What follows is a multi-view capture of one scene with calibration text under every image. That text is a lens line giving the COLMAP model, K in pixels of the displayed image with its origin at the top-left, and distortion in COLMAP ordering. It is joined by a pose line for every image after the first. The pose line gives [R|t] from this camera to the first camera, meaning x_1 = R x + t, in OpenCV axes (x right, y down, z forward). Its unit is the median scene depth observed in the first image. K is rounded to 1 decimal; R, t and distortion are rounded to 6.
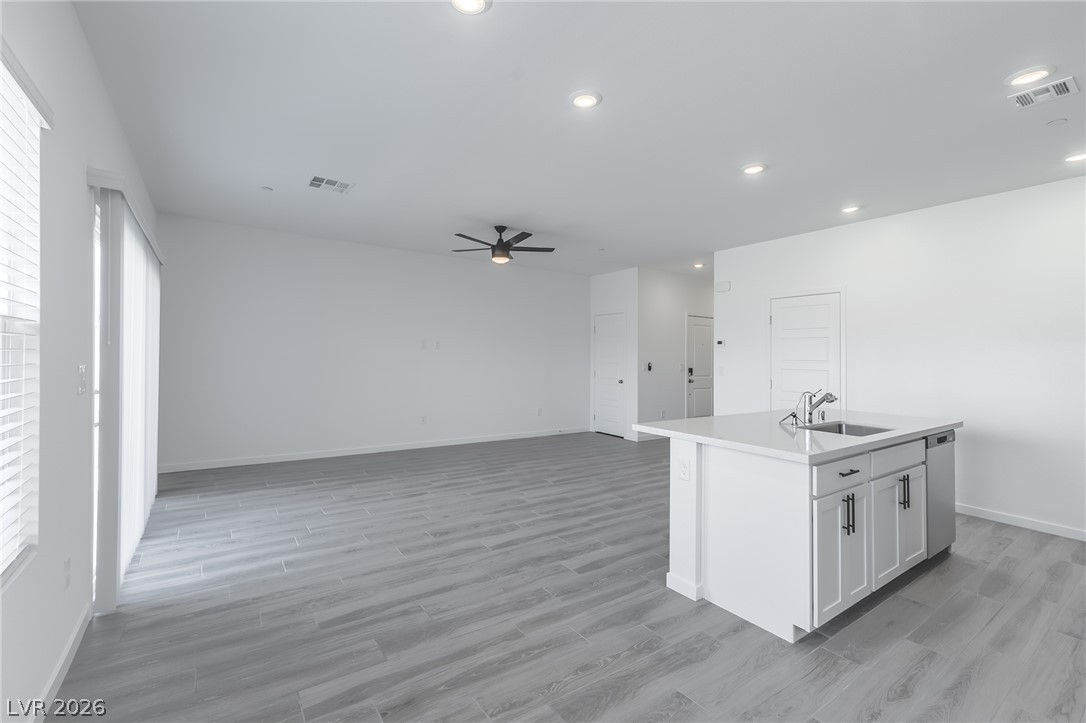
lens RADIAL K [[459.0, 0, 524.0], [0, 459.0, 356.4], [0, 0, 1]] dist [0.078123, 0.000035]
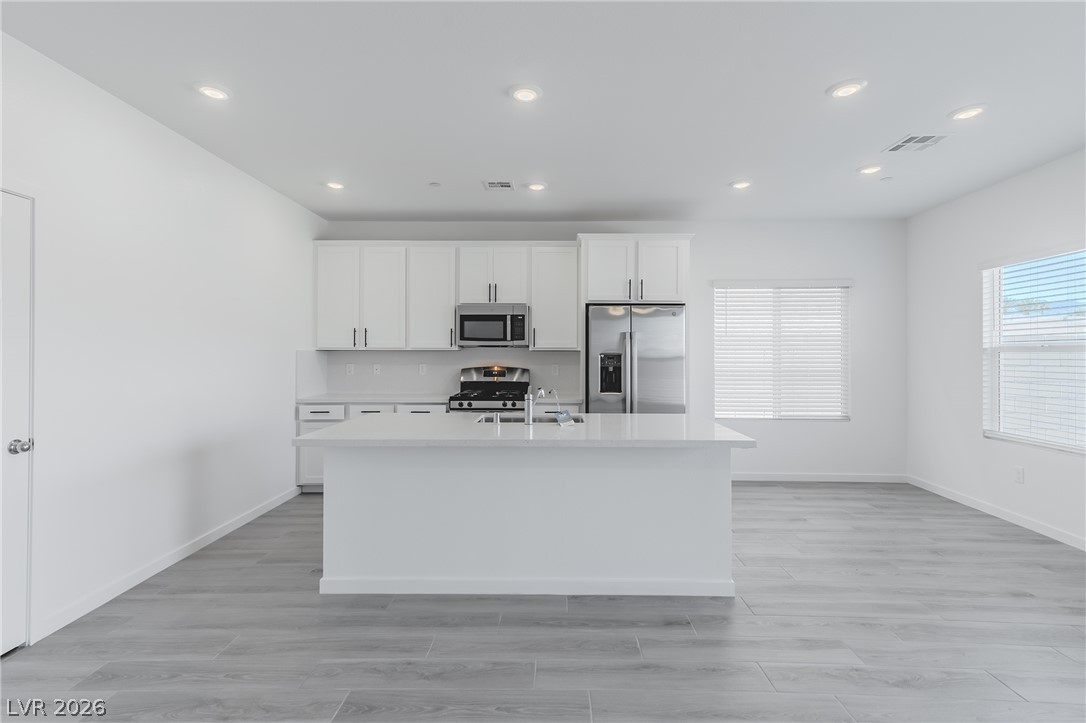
lens RADIAL K [[472.4, 0, 549.0], [0, 472.4, 341.3], [0, 0, 1]] dist [0.014737, -0.000107]
pose [[-0.819401, 0.001679, 0.573219, 0.051255], [-0.002352, 0.999977, -0.006292, -0.017749], [-0.573216, -0.006504, -0.819378, 1.649276]]
